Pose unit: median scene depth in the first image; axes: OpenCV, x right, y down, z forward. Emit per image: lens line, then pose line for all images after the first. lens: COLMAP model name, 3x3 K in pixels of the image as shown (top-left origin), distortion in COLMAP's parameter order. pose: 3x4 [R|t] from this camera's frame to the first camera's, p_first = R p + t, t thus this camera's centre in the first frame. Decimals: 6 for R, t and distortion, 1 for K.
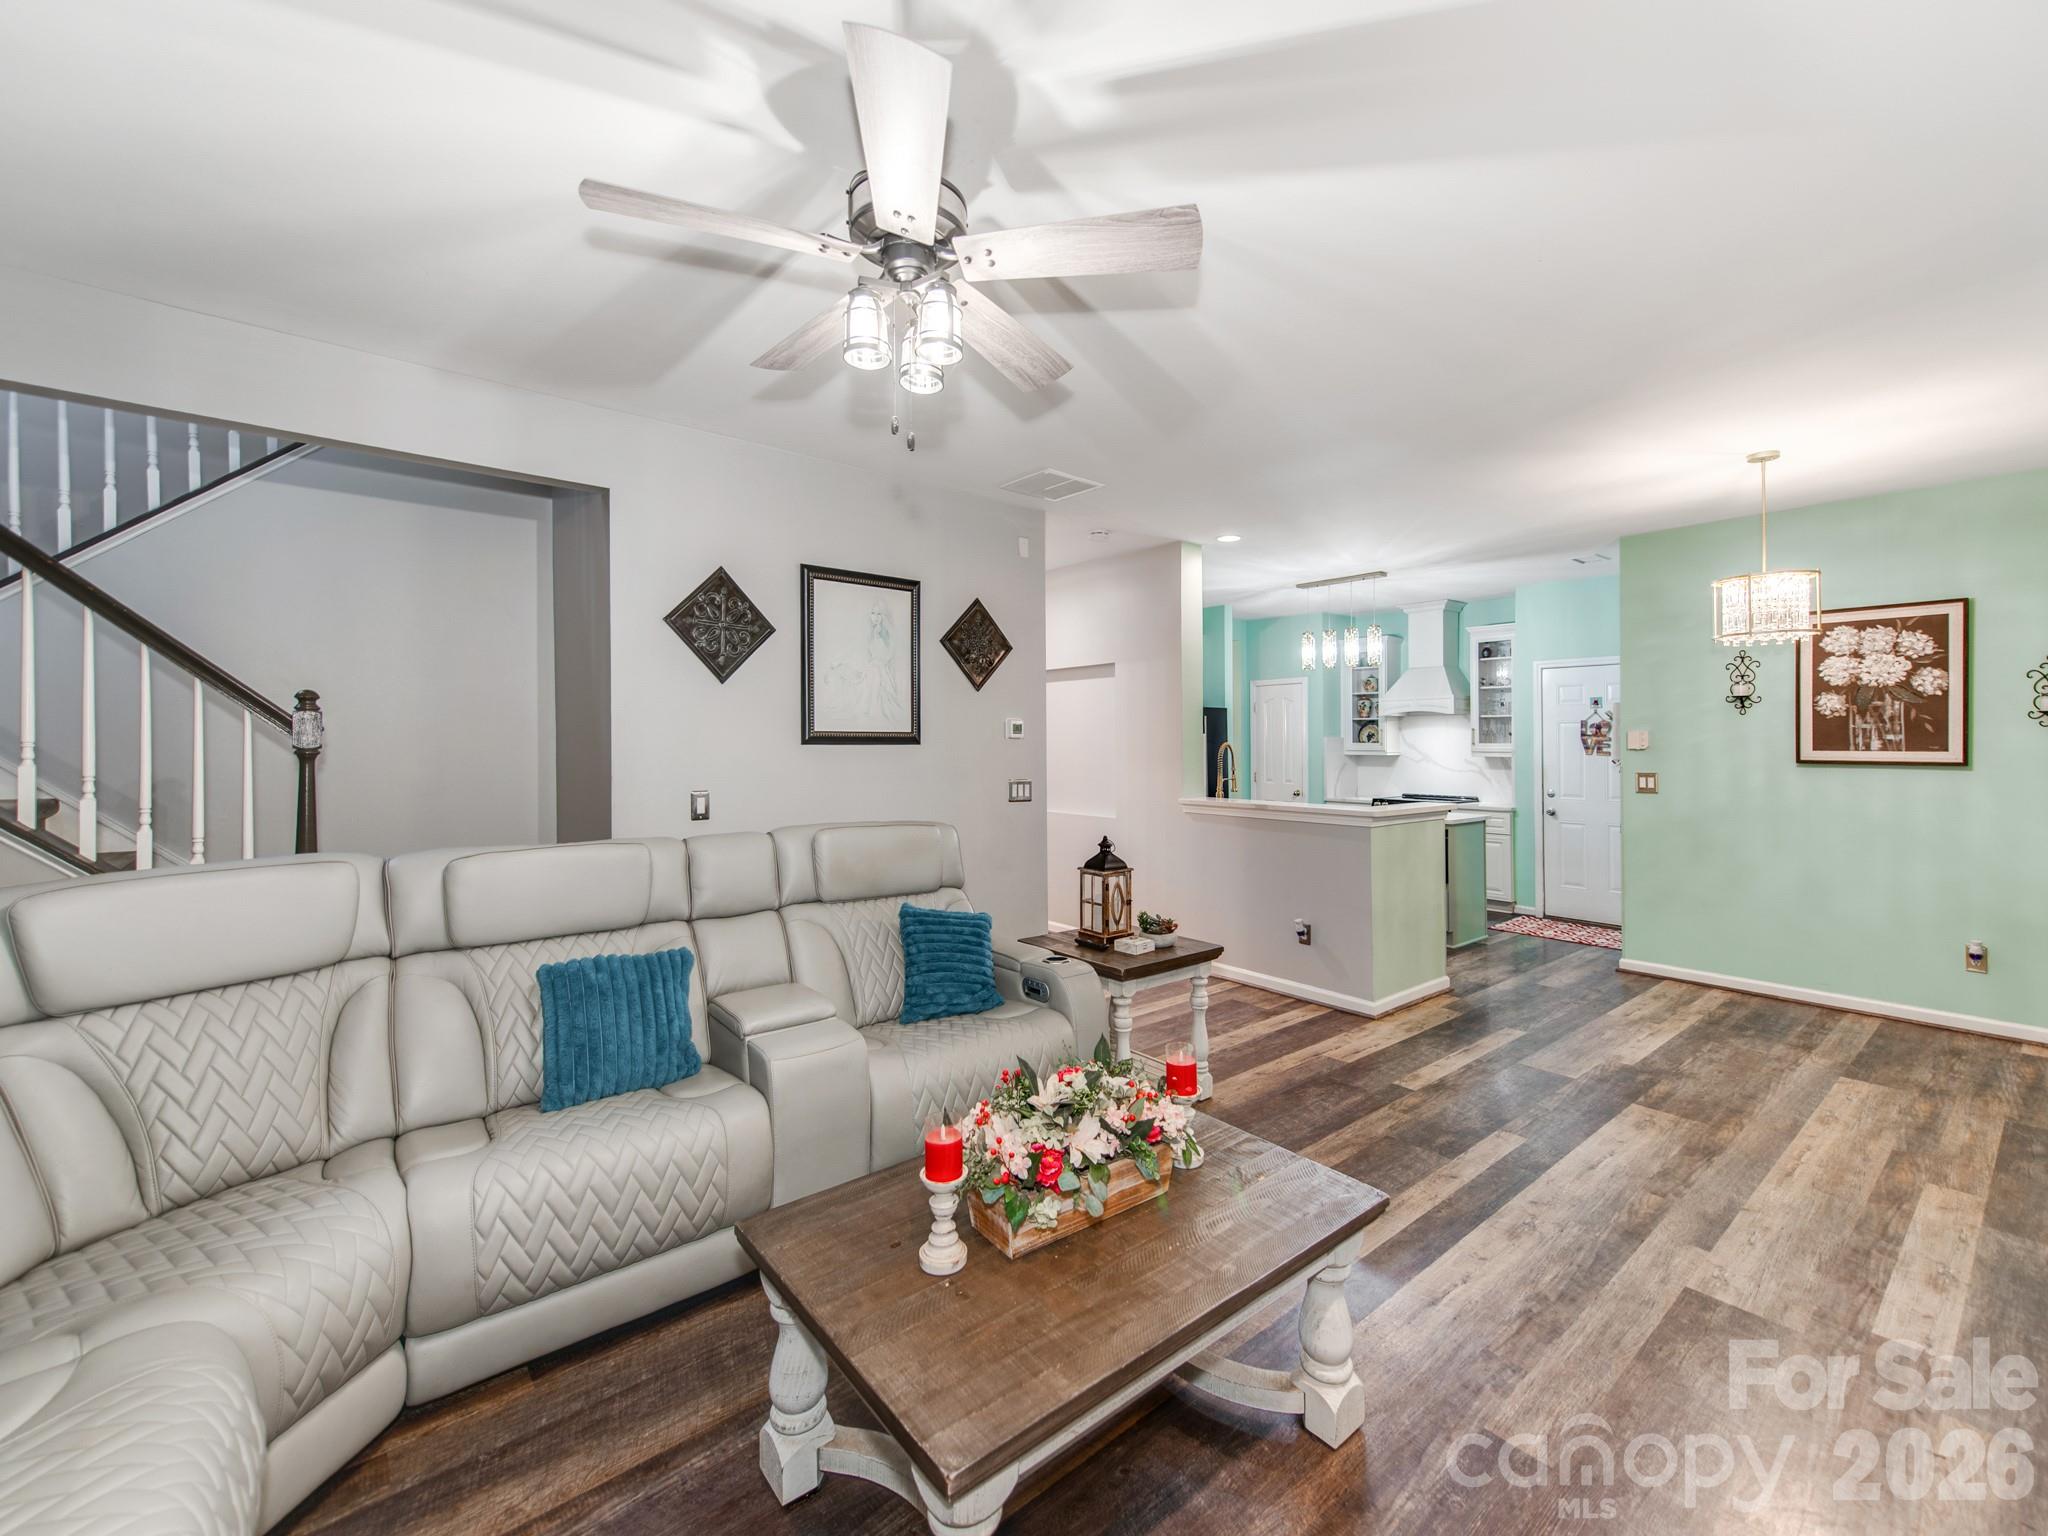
lens RADIAL K [[833.5, 0, 1034.1], [0, 833.5, 743.5], [0, 0, 1]] dist [0.000688, 0.000116]
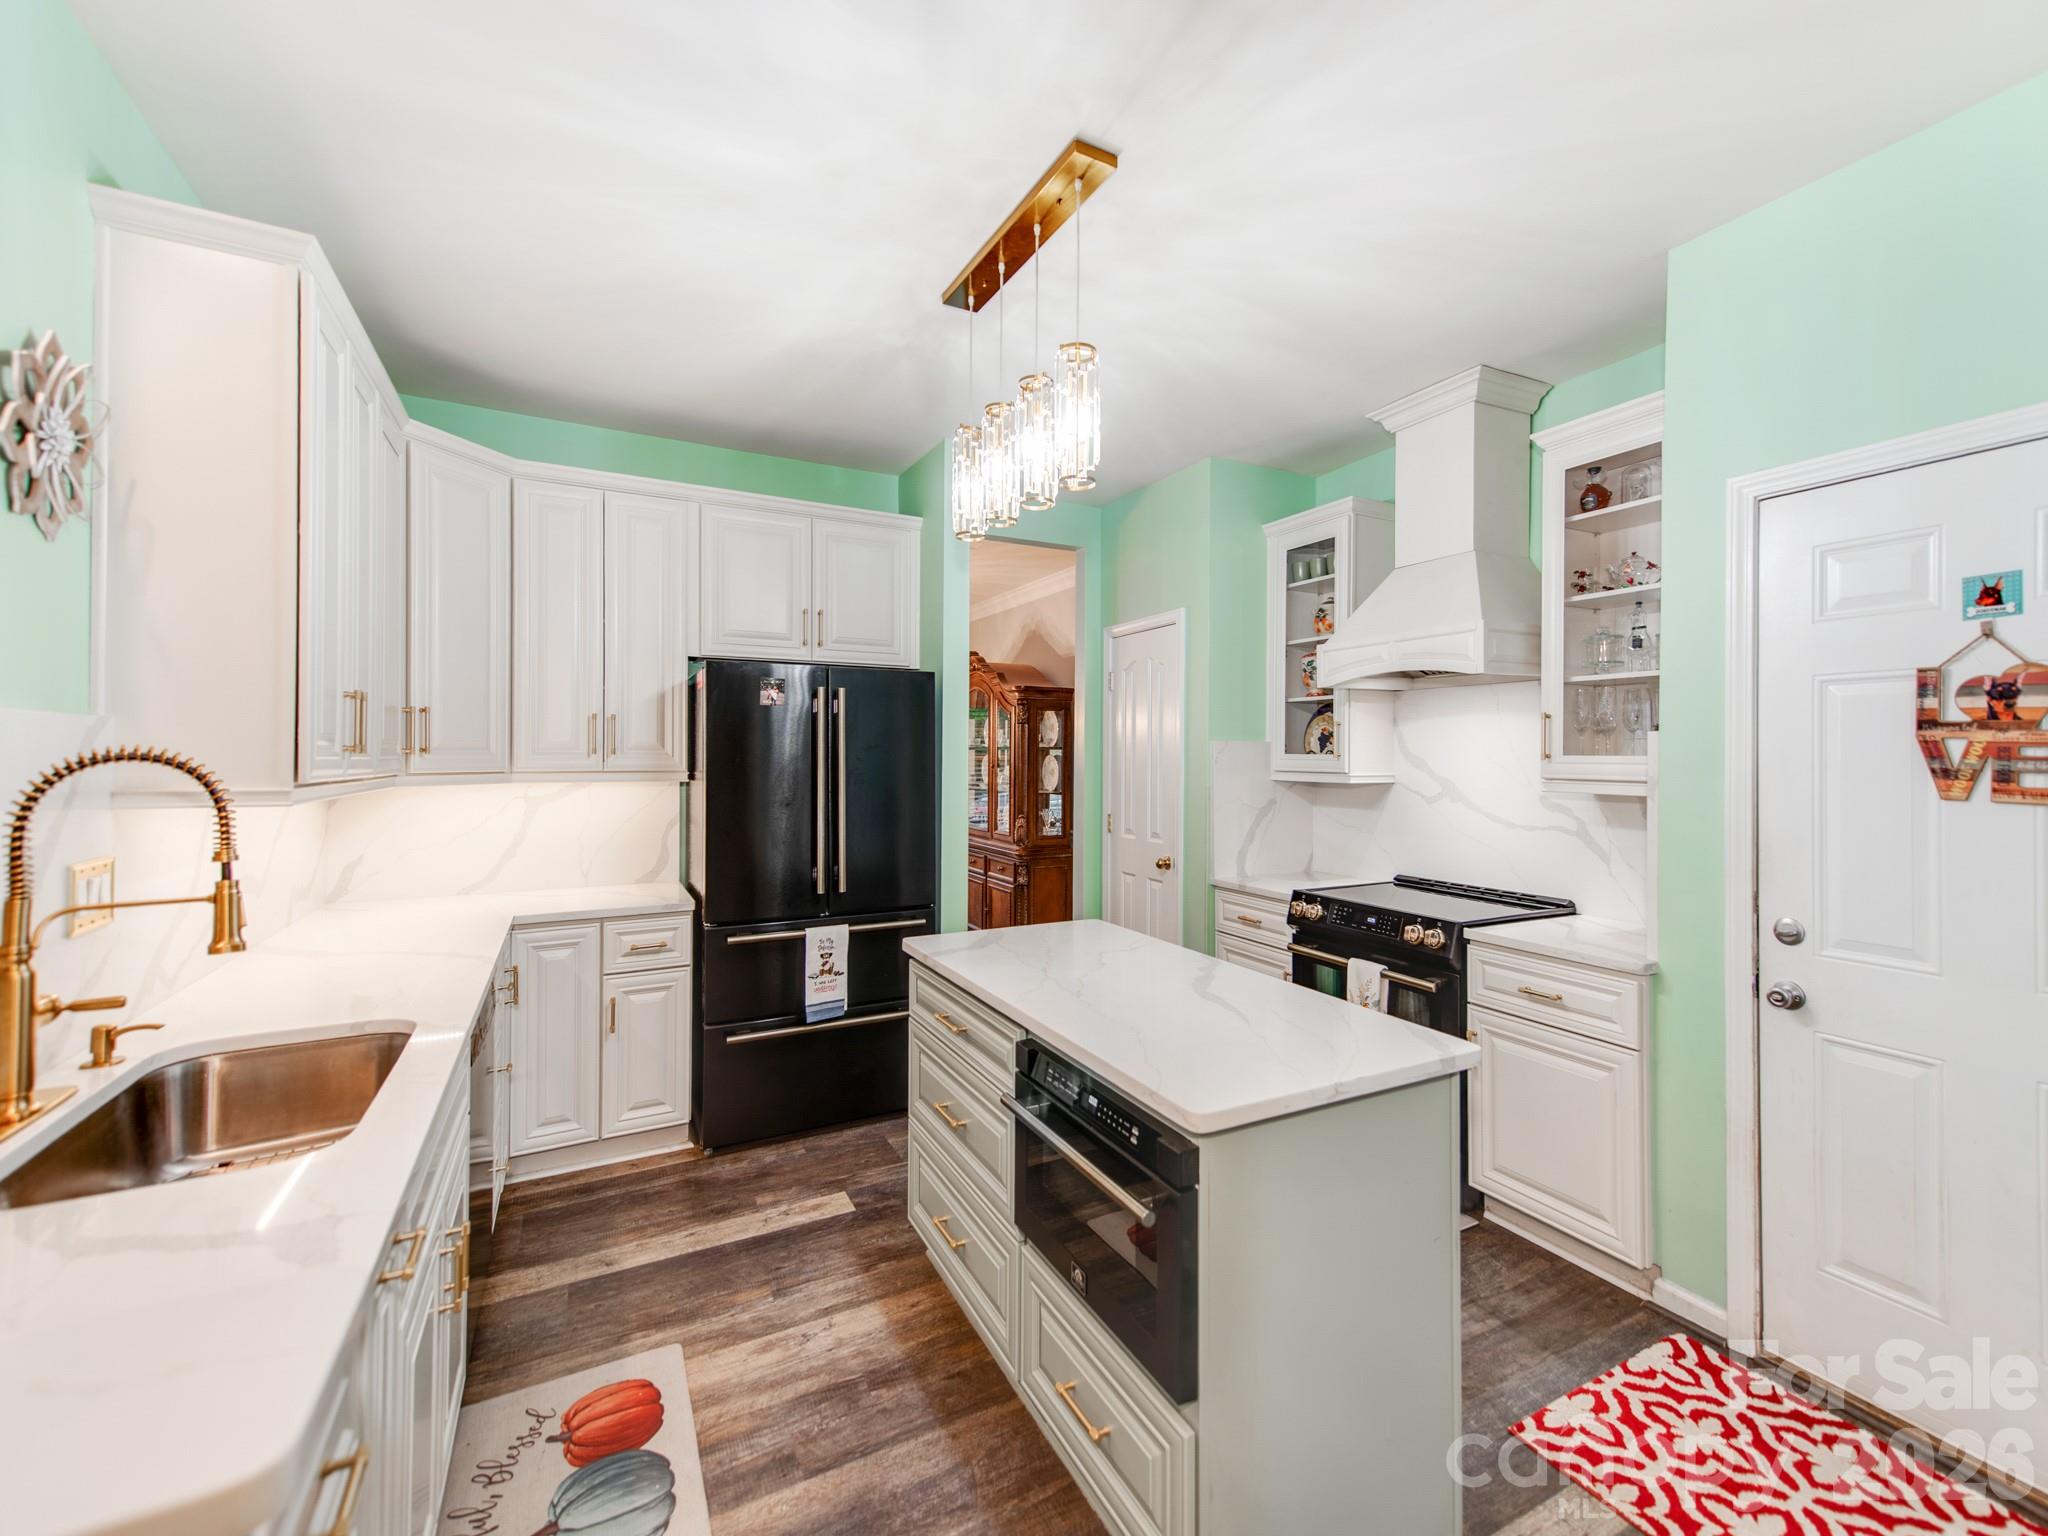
lens RADIAL K [[864.0, 0, 1029.1], [0, 864.0, 758.9], [0, 0, 1]] dist [0.023276, -0.004972]
pose [[0.978856, 0.003562, -0.204518, 0.648489], [-0.002655, 0.999985, 0.004705, 0.000407], [0.204532, -0.004062, 0.978851, 0.991960]]
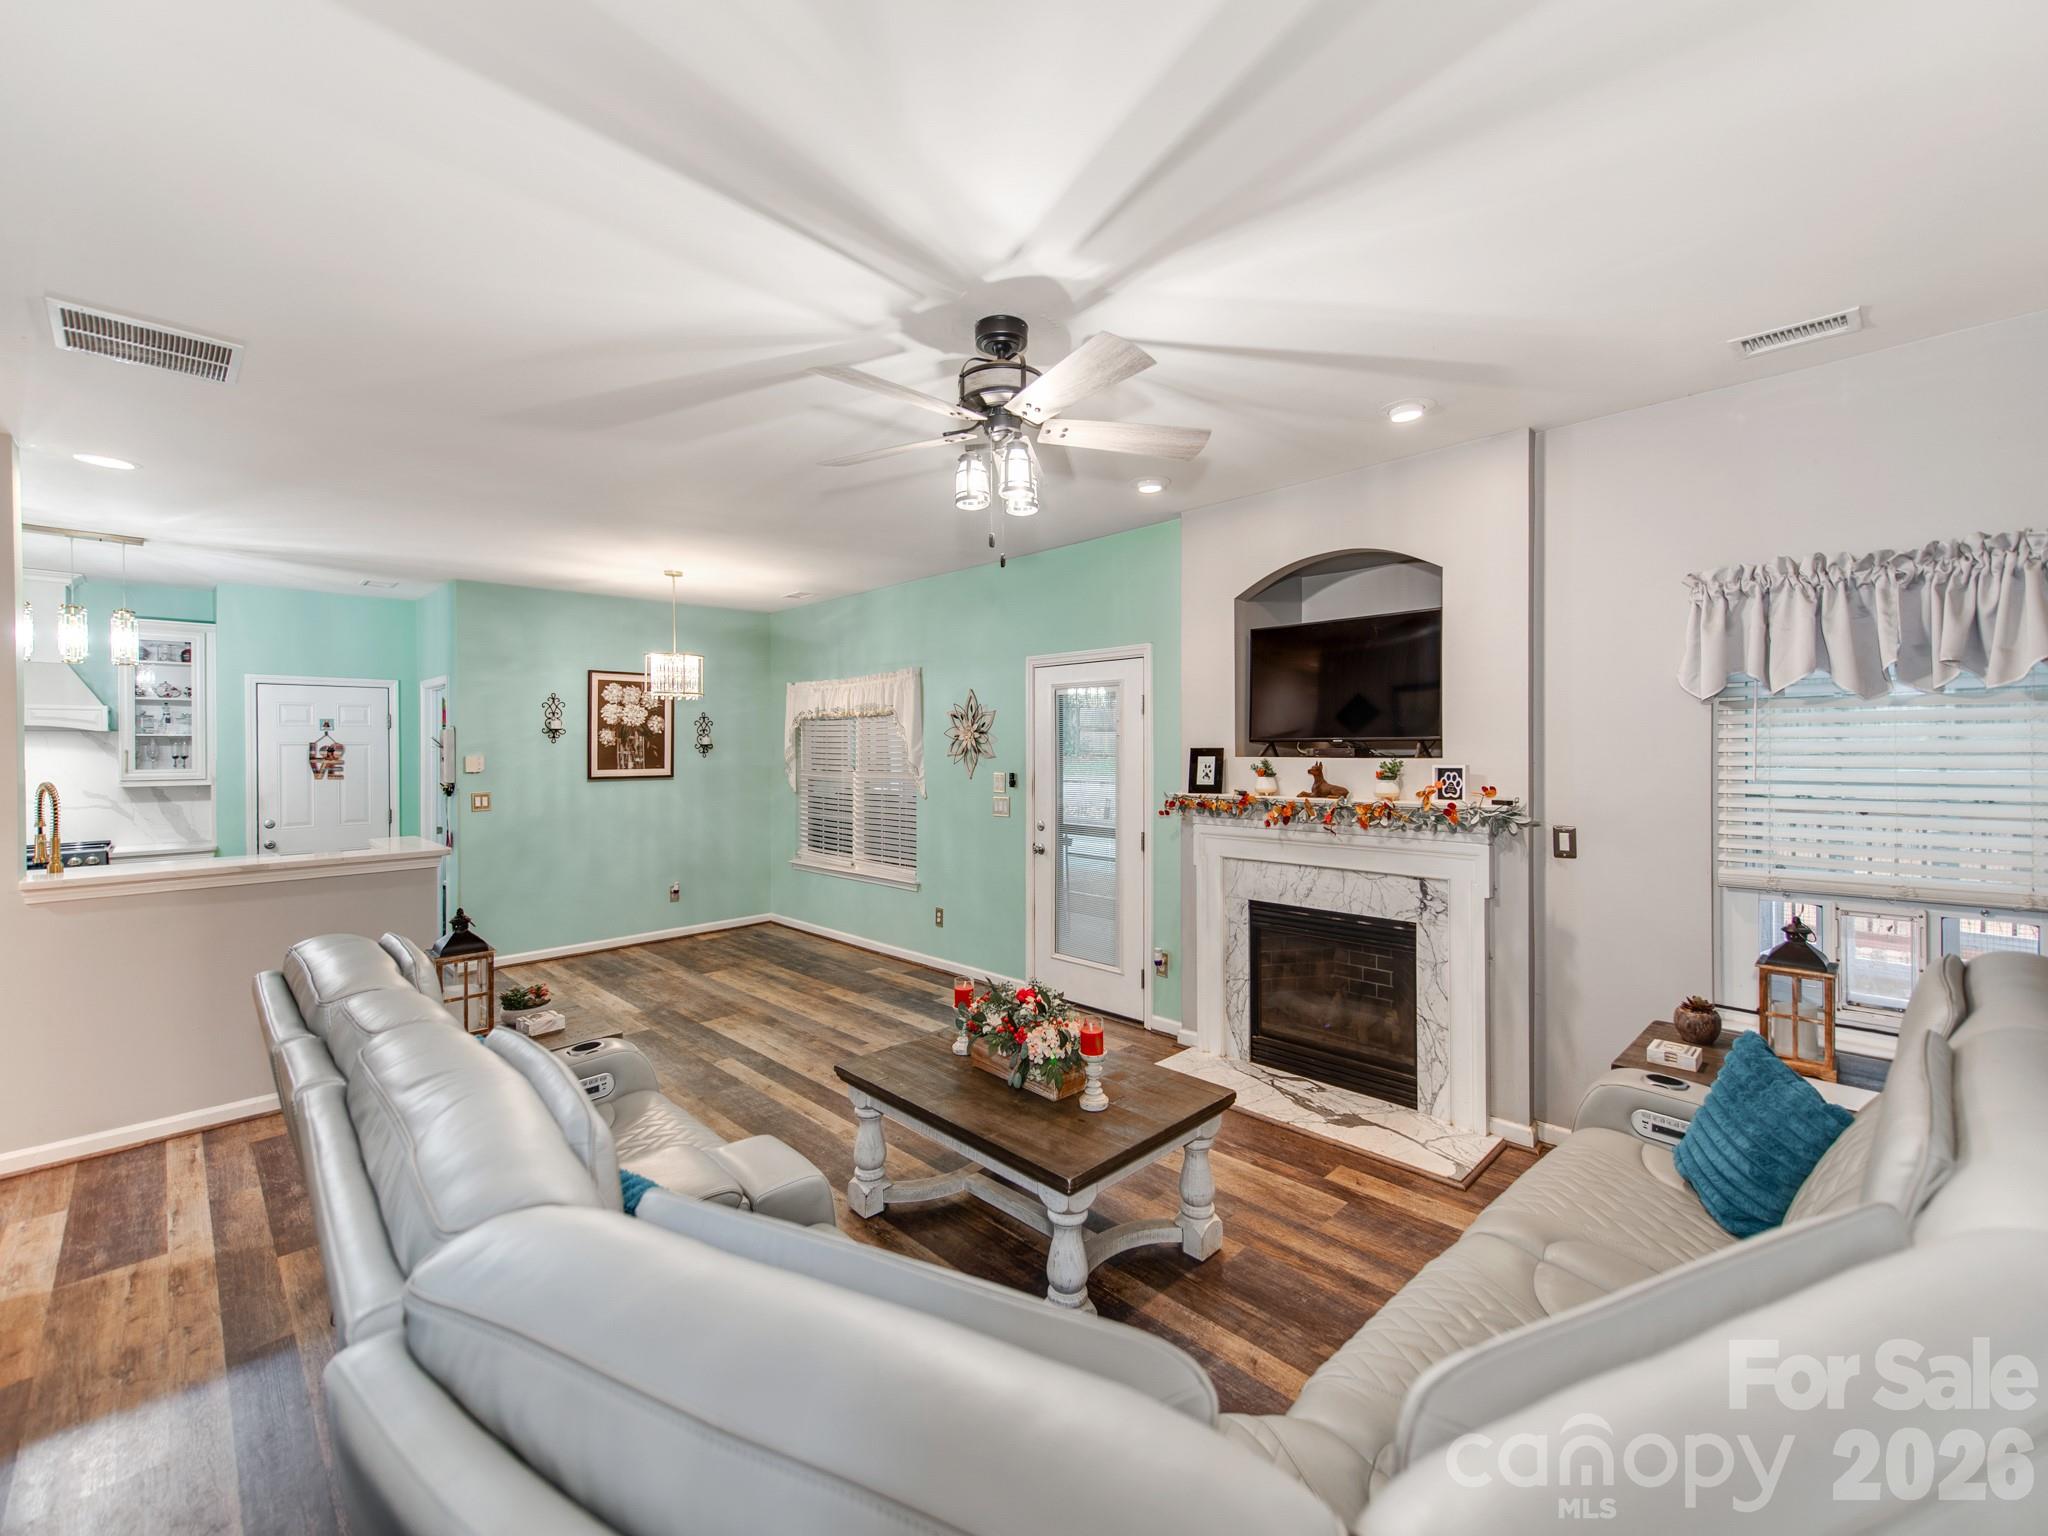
lens RADIAL K [[864.0, 0, 1029.1], [0, 864.0, 758.9], [0, 0, 1]] dist [0.023276, -0.004972]
pose [[-0.095916, -0.017354, 0.995238, -0.595443], [0.007352, 0.999808, 0.018143, -0.031716], [-0.995362, 0.009058, -0.095770, 0.426204]]
